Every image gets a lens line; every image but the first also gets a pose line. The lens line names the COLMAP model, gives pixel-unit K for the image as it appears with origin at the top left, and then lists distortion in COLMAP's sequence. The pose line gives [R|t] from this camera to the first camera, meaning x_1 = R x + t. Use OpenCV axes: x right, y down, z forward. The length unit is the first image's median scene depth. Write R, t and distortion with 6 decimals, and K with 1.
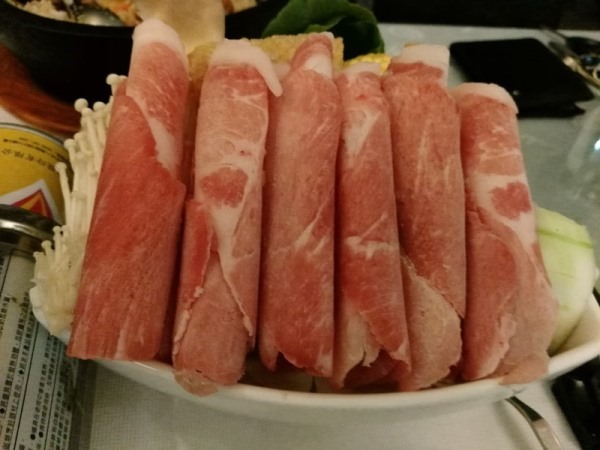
lens RADIAL K [[486.2, 0, 299.7], [0, 486.2, 289.8], [0, 0, 1]] dist [-0.001045, -0.000805]
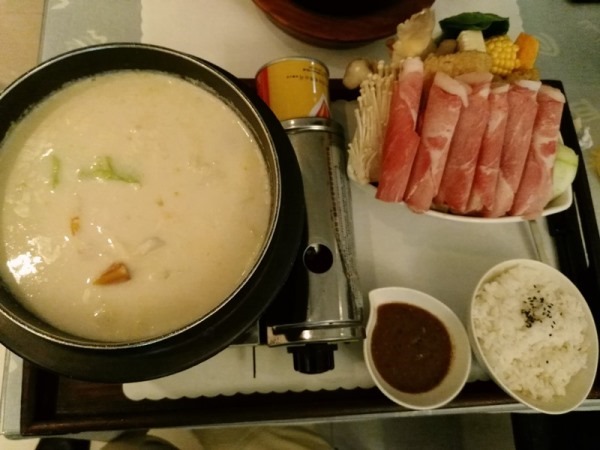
lens RADIAL K [[487.0, 0, 300.0], [0, 487.0, 225.0], [0, 0, 1]] dist [0.000171, 0.000030]
pose [[0.996651, 0.081565, -0.005817, -0.823387], [-0.069334, 0.880631, 0.468703, -0.972545], [0.043352, -0.466730, 0.883337, -1.508554]]
